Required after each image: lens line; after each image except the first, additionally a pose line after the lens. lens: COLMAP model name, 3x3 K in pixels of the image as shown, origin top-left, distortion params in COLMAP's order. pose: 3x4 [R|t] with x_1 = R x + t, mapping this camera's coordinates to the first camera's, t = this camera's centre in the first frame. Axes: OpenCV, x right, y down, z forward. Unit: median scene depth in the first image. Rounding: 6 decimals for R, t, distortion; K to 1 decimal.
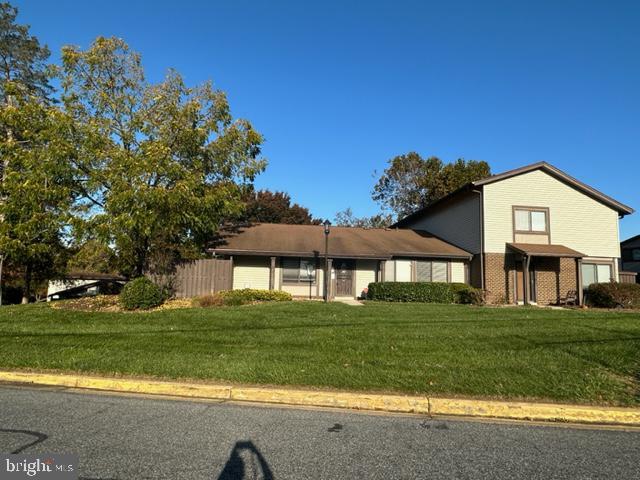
lens RADIAL K [[405.4, 0, 317.3], [0, 405.4, 244.2], [0, 0, 1]] dist [0.001168, 0.000531]
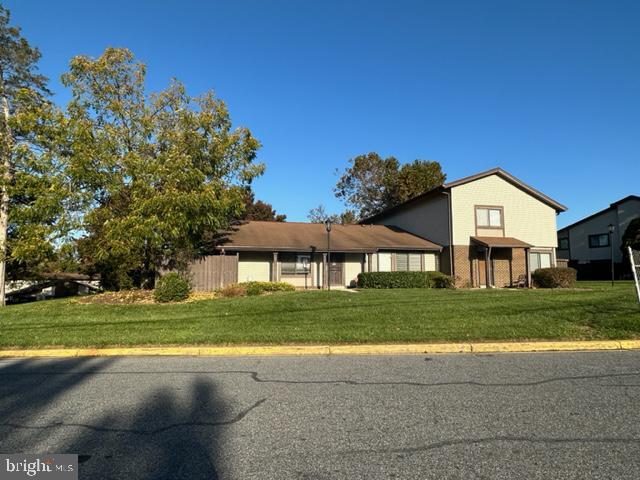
lens RADIAL K [[405.4, 0, 317.3], [0, 405.4, 244.2], [0, 0, 1]] dist [0.001168, 0.000531]
pose [[0.990918, -0.017395, 0.133339, -0.134151], [0.015449, 0.999759, 0.015617, -0.006083], [-0.133579, -0.013416, 0.990947, -0.114959]]
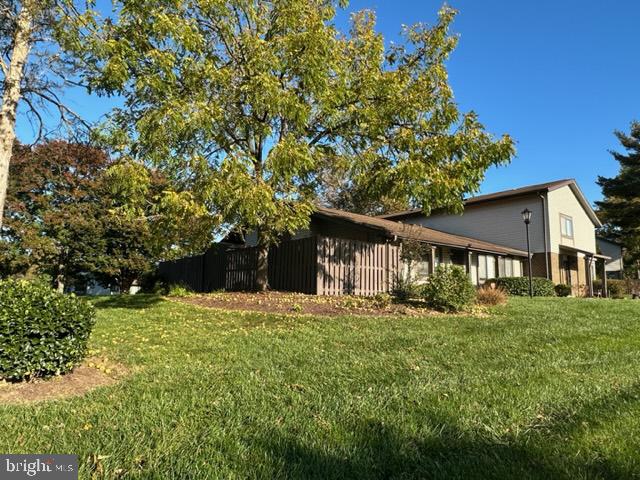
lens RADIAL K [[405.4, 0, 317.3], [0, 405.4, 244.2], [0, 0, 1]] dist [0.001168, 0.000531]
pose [[0.821670, 0.051568, 0.567627, -0.751790], [-0.053148, 0.998492, -0.013777, 0.048233], [-0.567481, -0.018849, 0.823171, 0.428120]]
